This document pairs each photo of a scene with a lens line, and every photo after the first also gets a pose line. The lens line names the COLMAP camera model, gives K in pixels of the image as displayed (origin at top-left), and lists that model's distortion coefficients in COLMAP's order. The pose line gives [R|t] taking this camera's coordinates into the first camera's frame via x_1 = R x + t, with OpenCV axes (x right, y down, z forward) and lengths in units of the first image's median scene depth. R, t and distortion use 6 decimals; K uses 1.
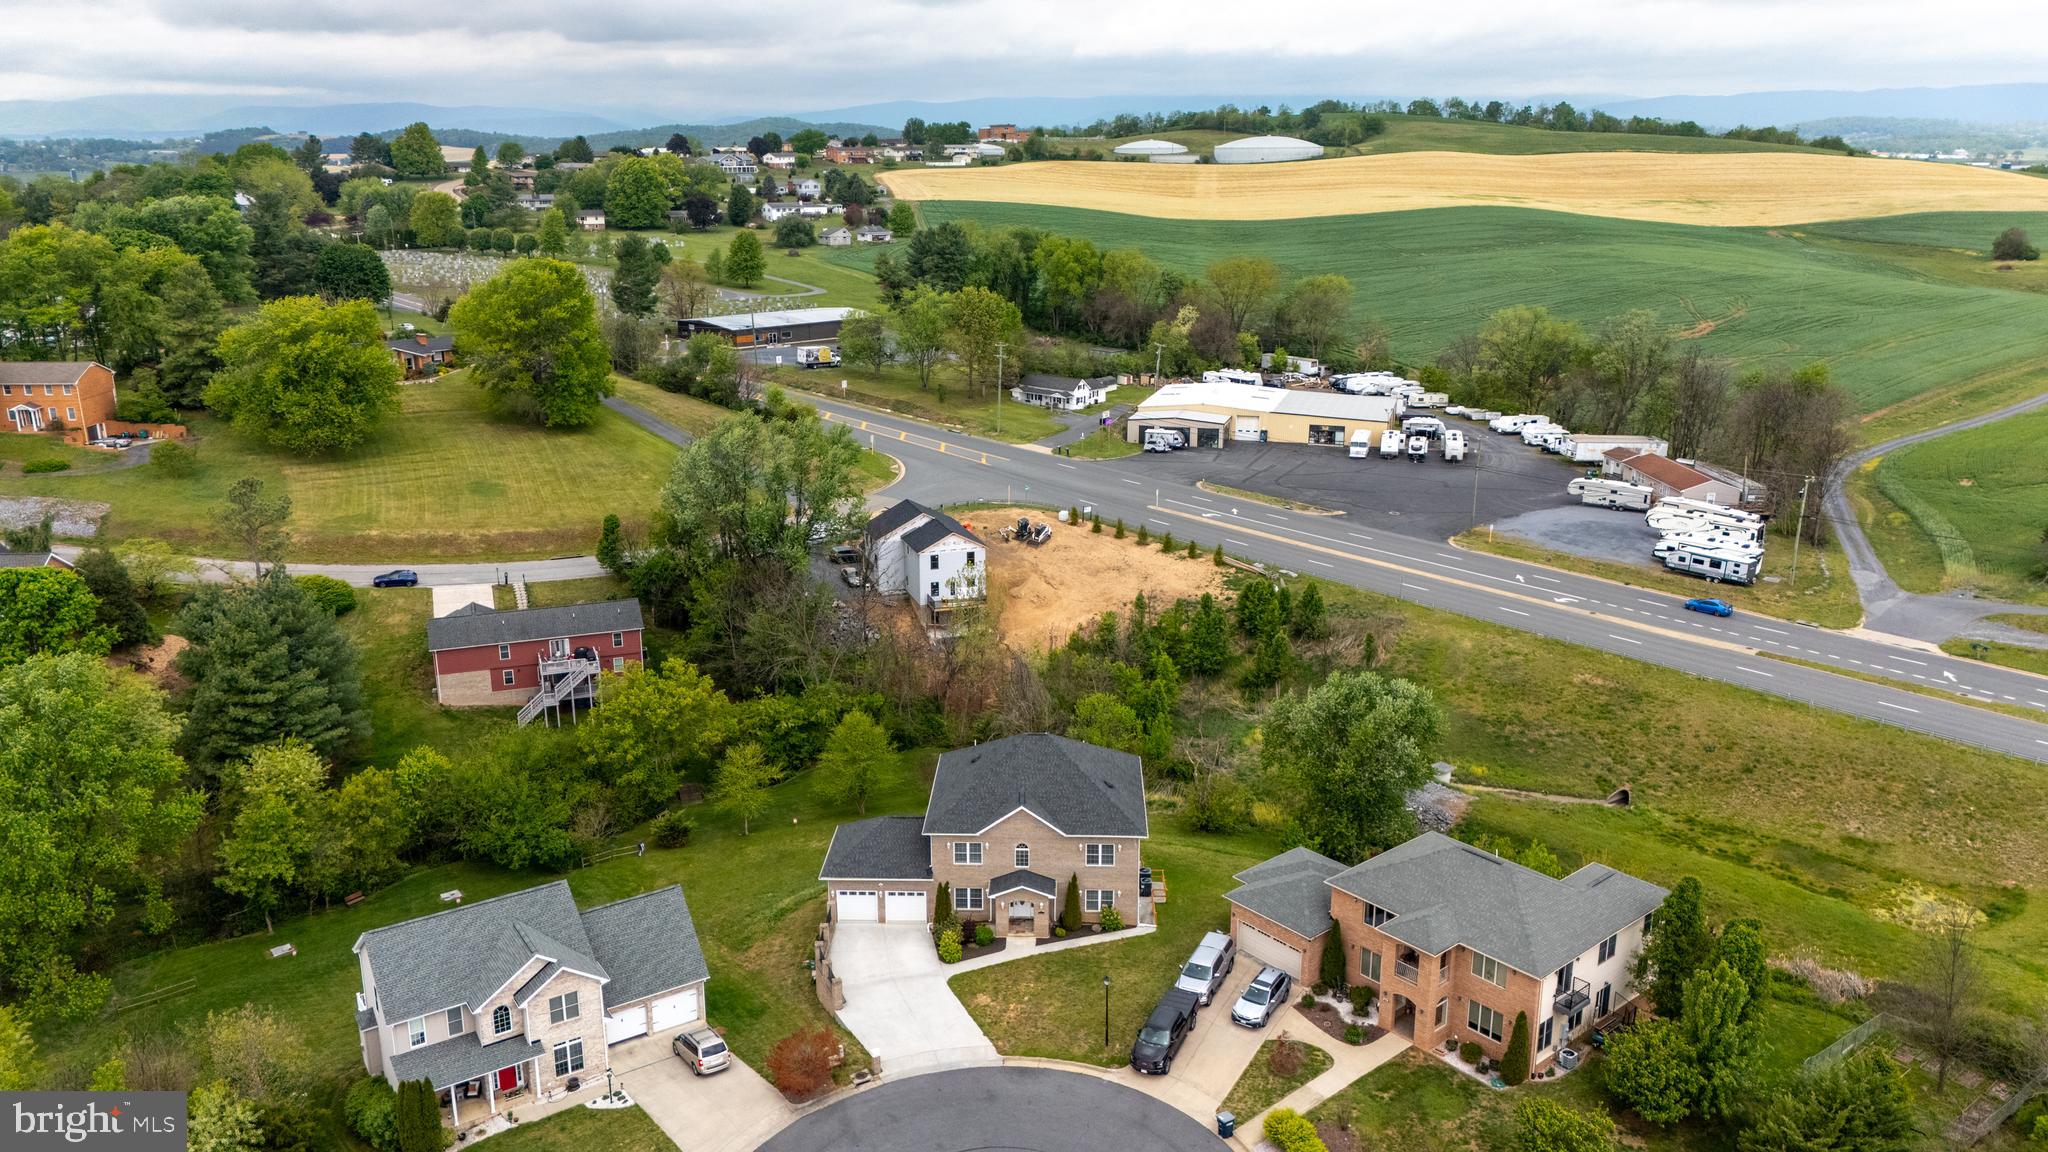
lens RADIAL K [[1499.6, 0, 1025.7], [0, 1499.6, 578.7], [0, 0, 1]] dist [0.091107, -0.095793]
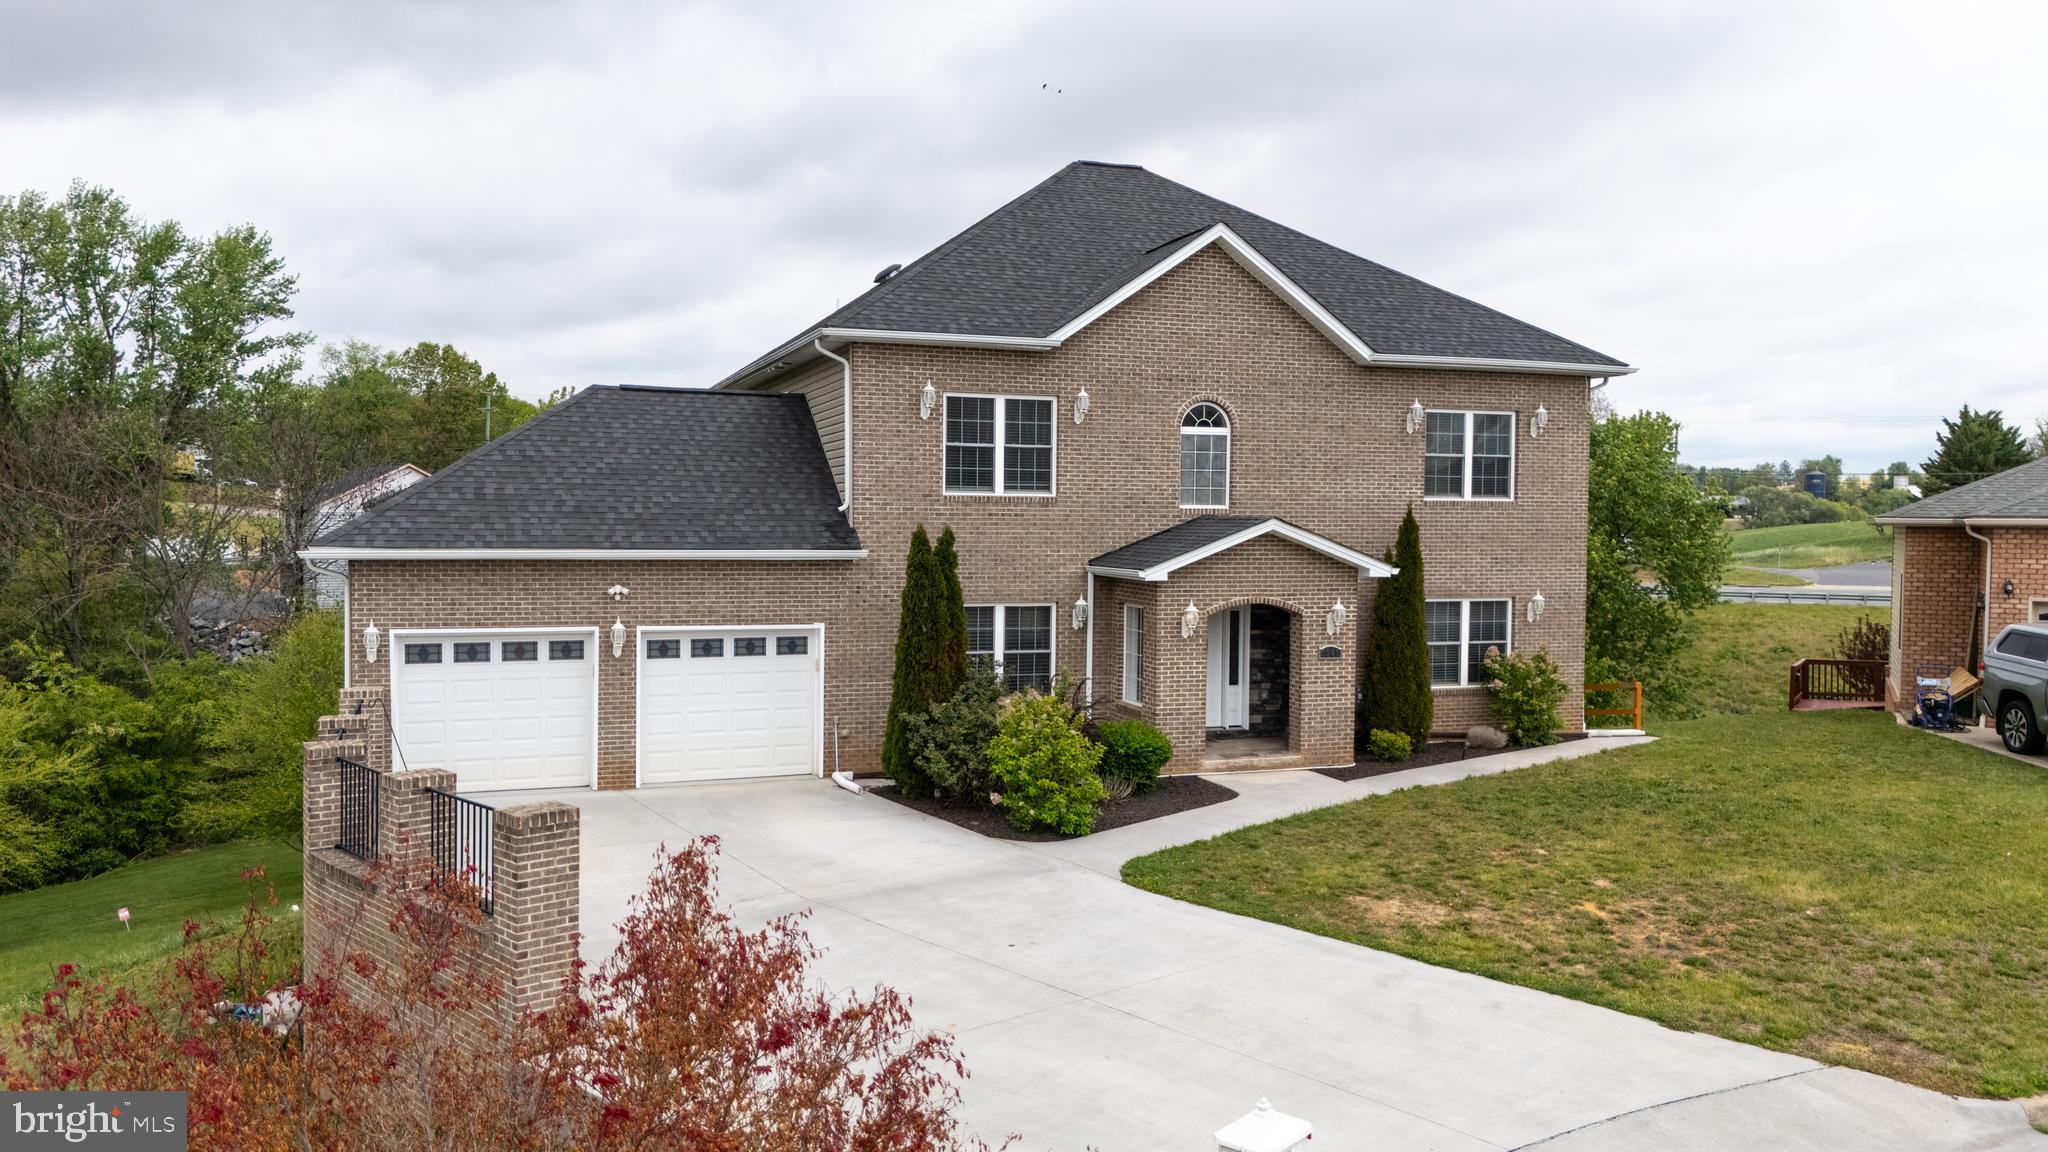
lens RADIAL K [[1508.9, 0, 1025.6], [0, 1508.9, 584.0], [0, 0, 1]] dist [0.086405, -0.095664]
pose [[0.927693, -0.005946, 0.373296, -0.078049], [0.094097, 0.971318, -0.218373, 0.161390], [-0.361290, 0.237709, 0.901645, 0.495450]]
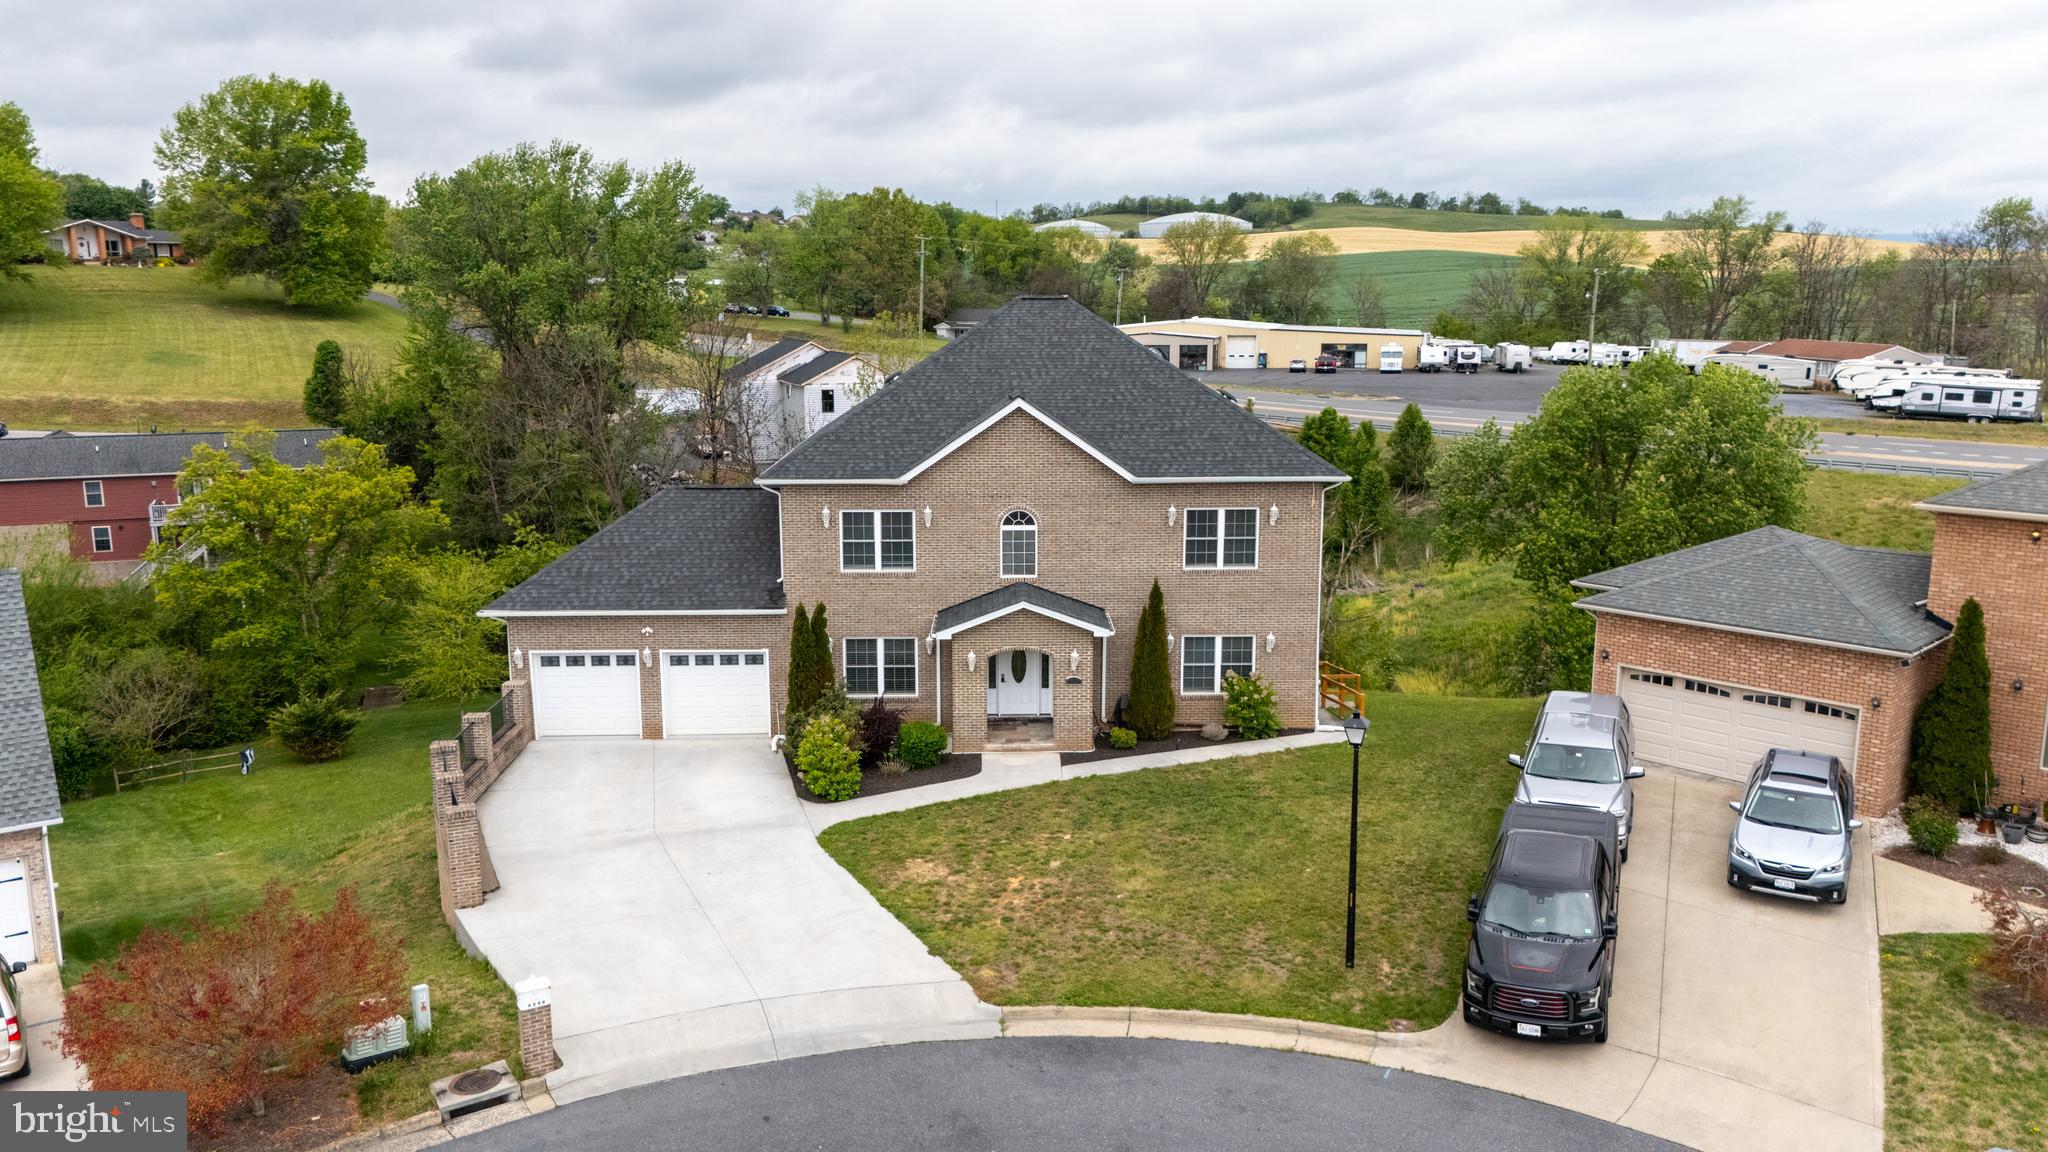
lens RADIAL K [[1508.9, 0, 1025.6], [0, 1508.9, 584.0], [0, 0, 1]] dist [0.086405, -0.095664]
pose [[0.998412, -0.010560, 0.055341, -0.013899], [0.015491, 0.995871, -0.089446, 0.143724], [-0.054168, 0.090162, 0.994453, 0.387580]]
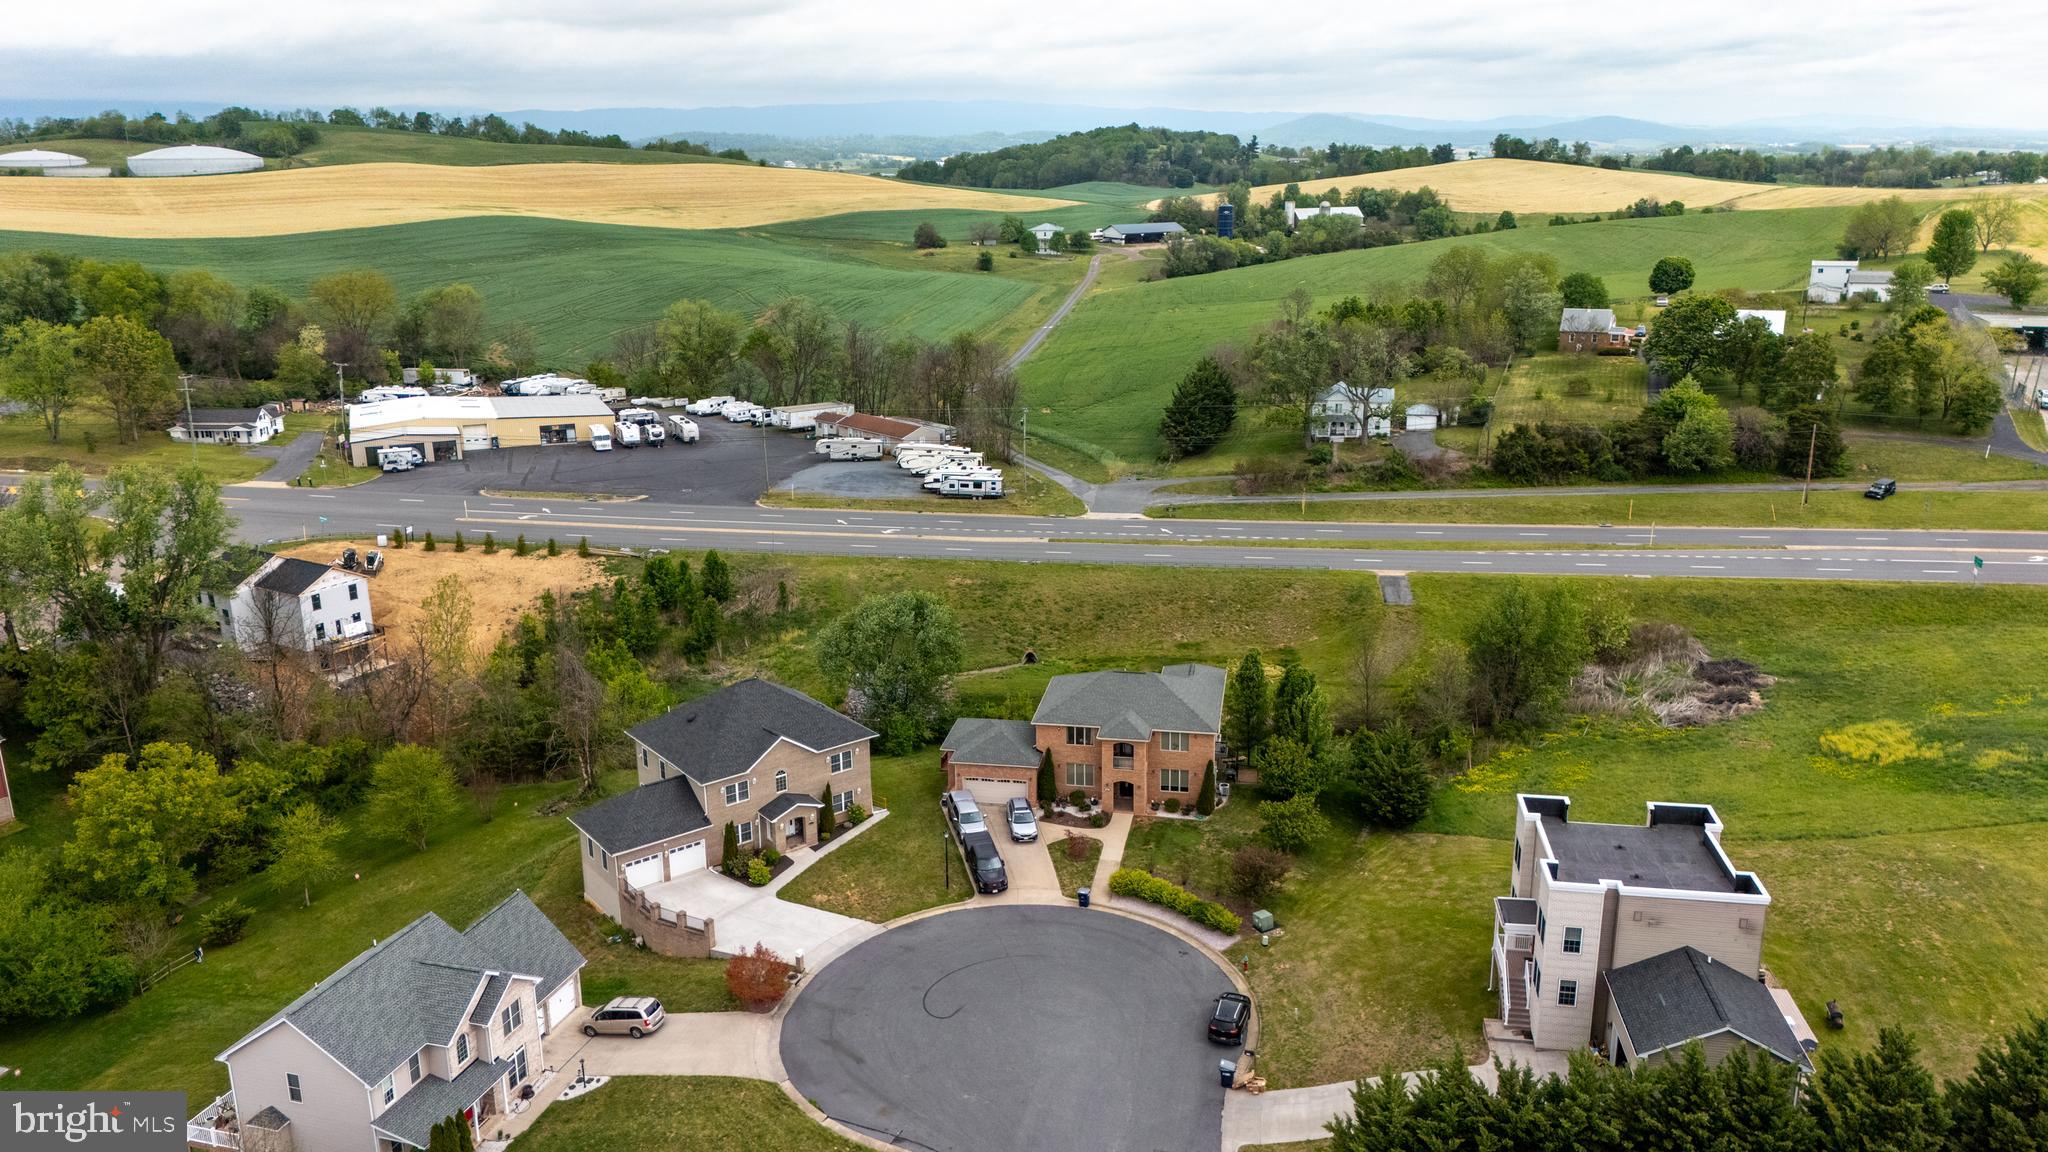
lens RADIAL K [[1497.3, 0, 1027.0], [0, 1497.3, 580.8], [0, 0, 1]] dist [0.085948, -0.095222]
pose [[0.769769, -0.184226, 0.611161, -0.327056], [0.187519, 0.980466, 0.059364, 0.002896], [-0.610158, 0.068908, 0.789277, -0.006630]]
